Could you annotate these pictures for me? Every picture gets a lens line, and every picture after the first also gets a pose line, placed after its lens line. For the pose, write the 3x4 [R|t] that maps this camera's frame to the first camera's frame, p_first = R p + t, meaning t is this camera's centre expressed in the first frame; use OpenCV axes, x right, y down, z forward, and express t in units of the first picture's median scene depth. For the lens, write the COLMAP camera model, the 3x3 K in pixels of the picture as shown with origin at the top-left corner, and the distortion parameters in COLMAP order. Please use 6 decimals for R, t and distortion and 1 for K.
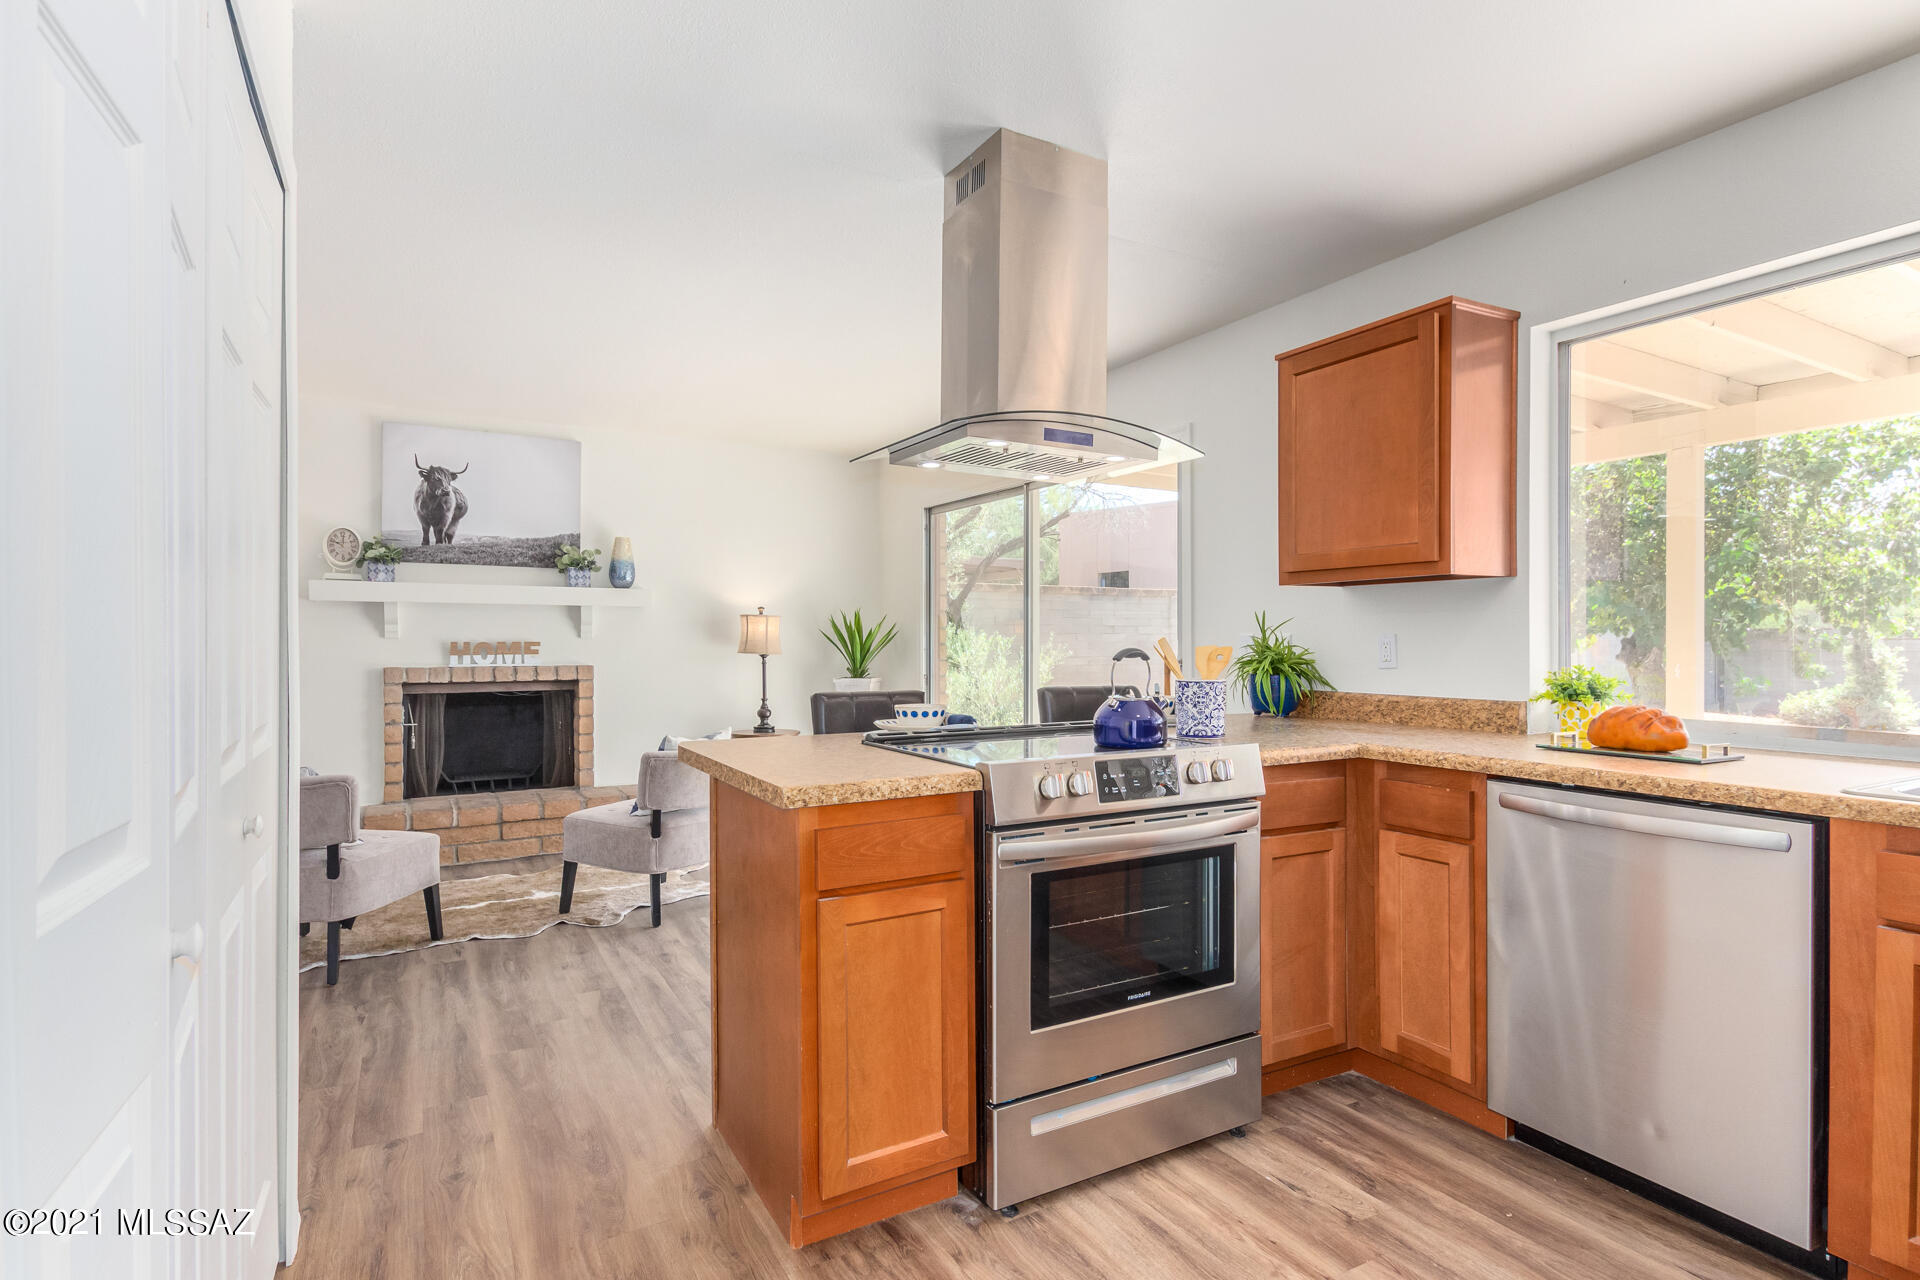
lens RADIAL K [[948.1, 0, 953.7], [0, 948.1, 645.7], [0, 0, 1]] dist [0.006219, -0.000393]
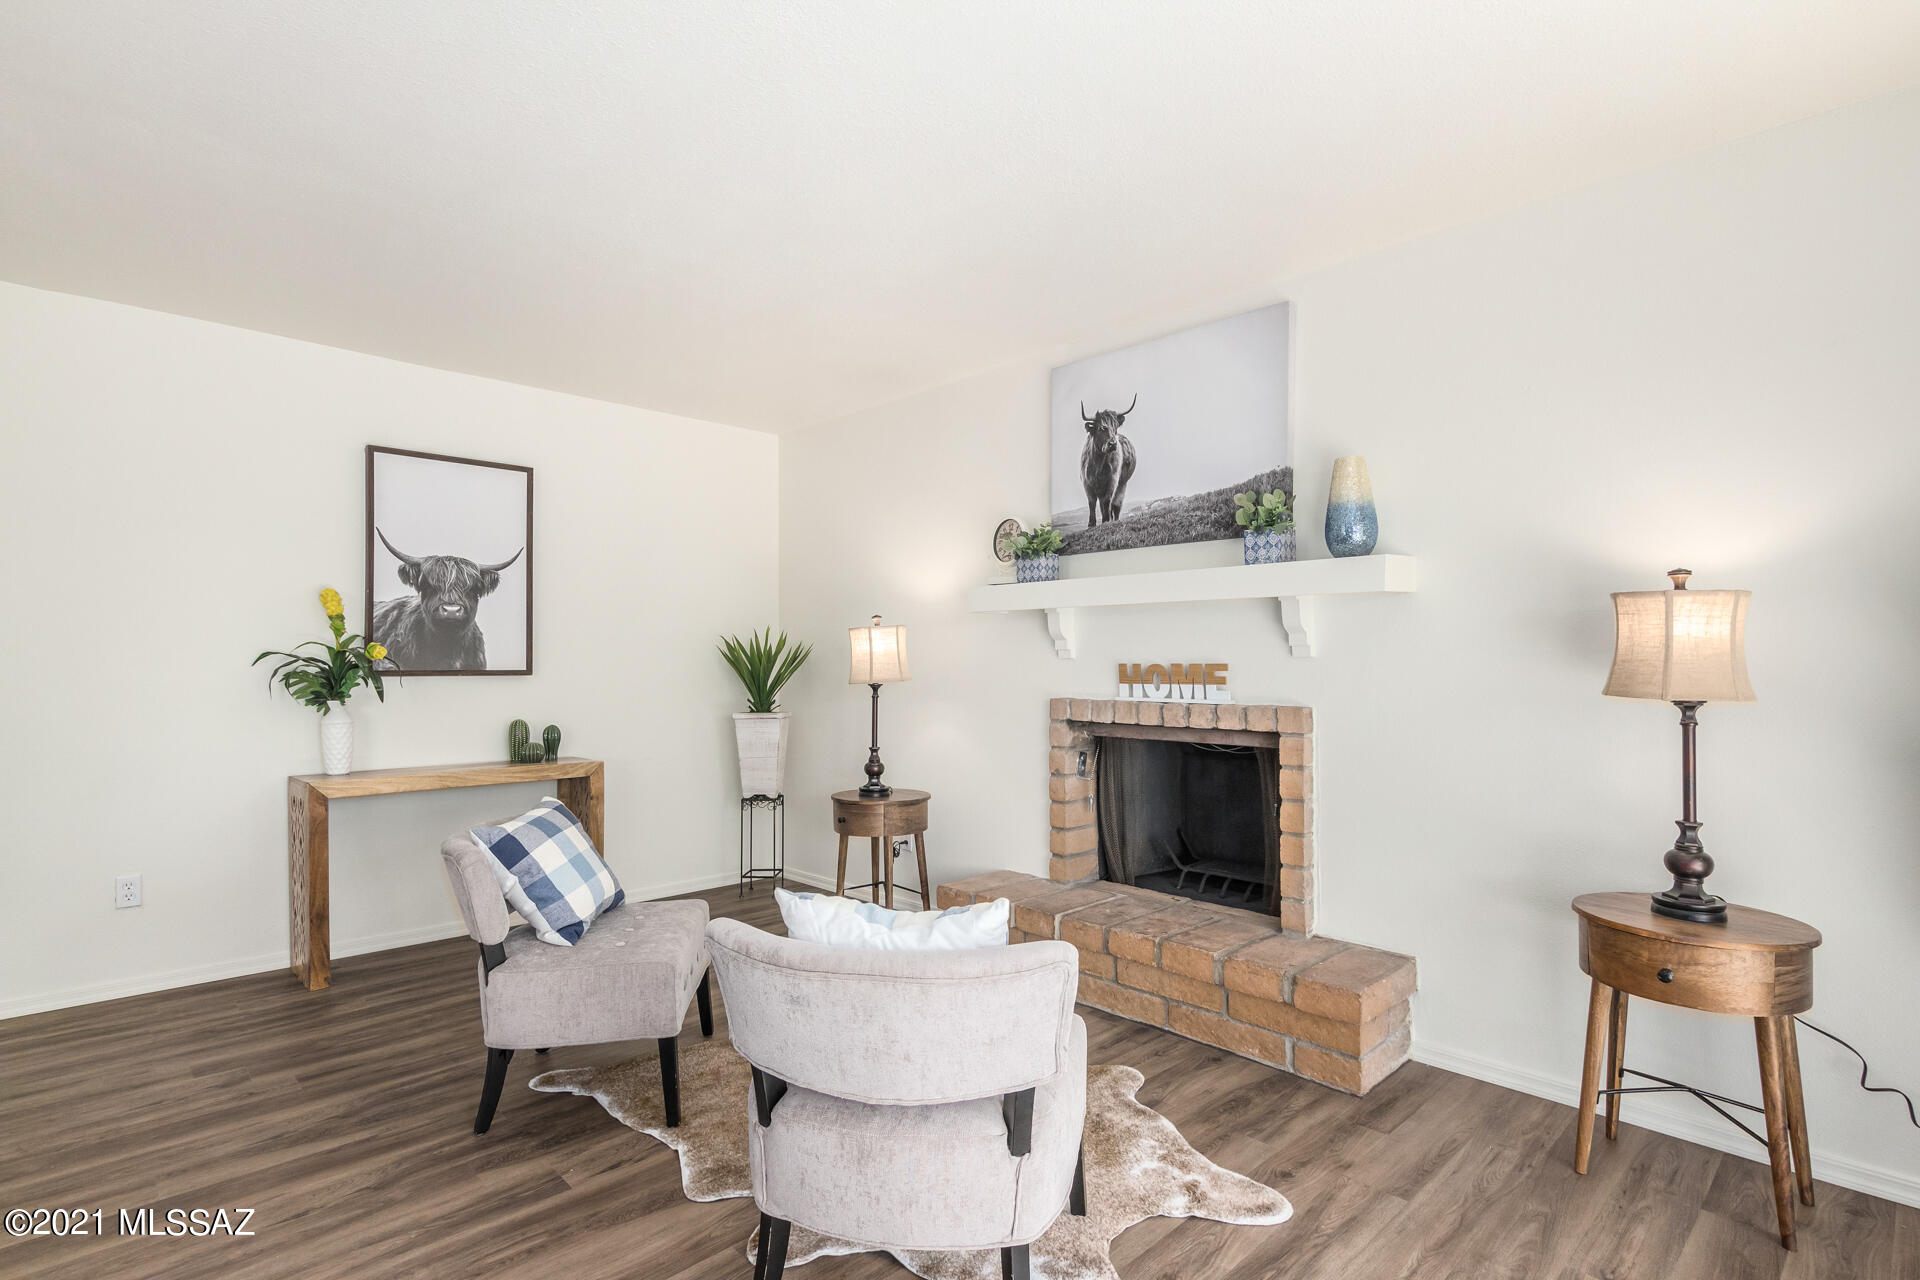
lens RADIAL K [[934.4, 0, 961.7], [0, 934.4, 648.1], [0, 0, 1]] dist [0.010776, -0.009436]
pose [[0.252378, -0.014556, -0.967519, 0.091831], [-0.004432, 0.999859, -0.016198, -0.003909], [0.967619, 0.008376, 0.252278, 0.748048]]
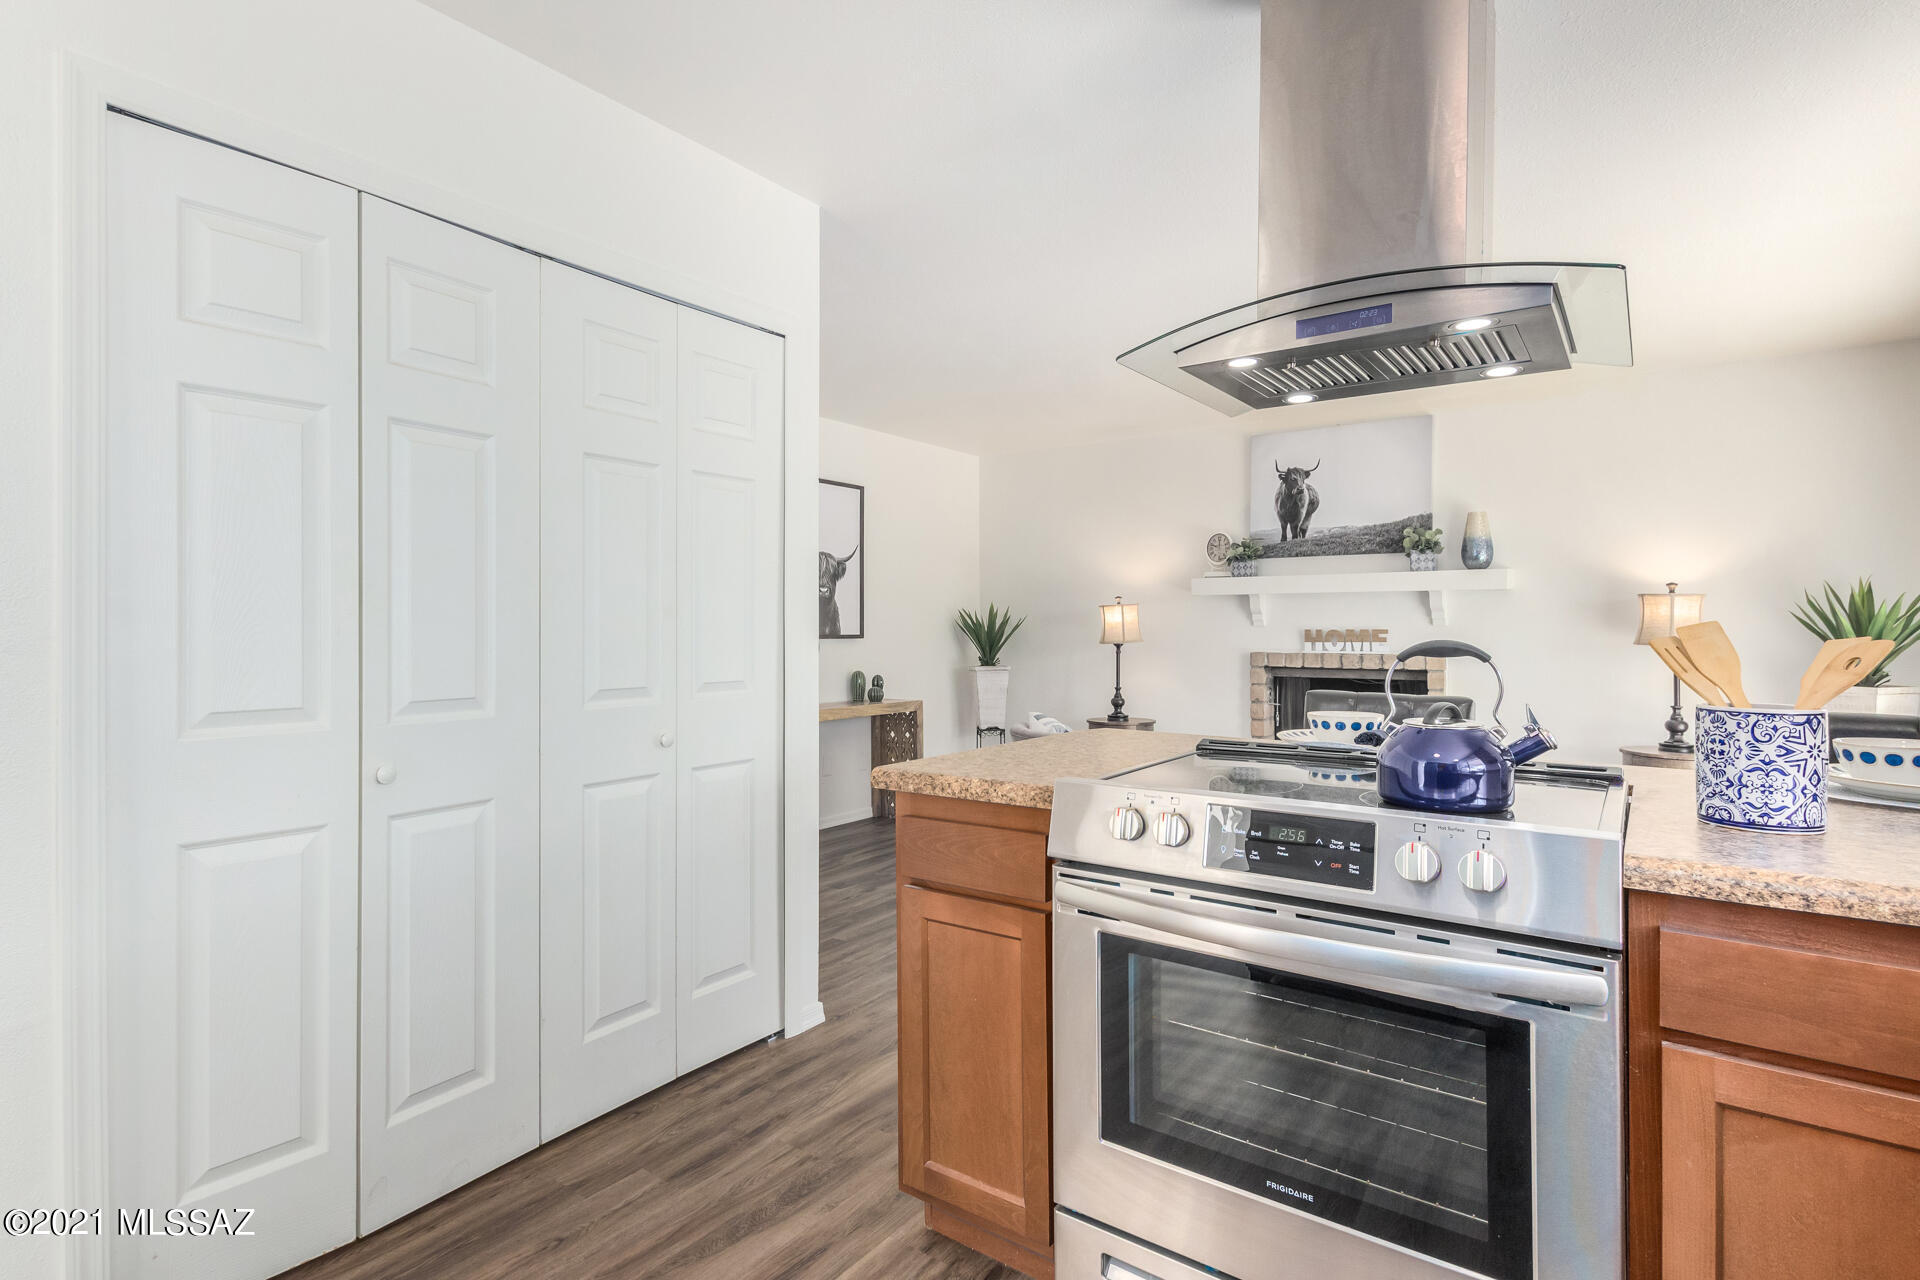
lens RADIAL K [[934.4, 0, 963.7], [0, 934.4, 627.6], [0, 0, 1]] dist [0.010776, -0.009436]
pose [[0.416964, -0.001816, -0.908921, 0.274597], [-0.003888, 0.999985, -0.003782, -0.000932], [0.908915, 0.005111, 0.416950, 0.221607]]
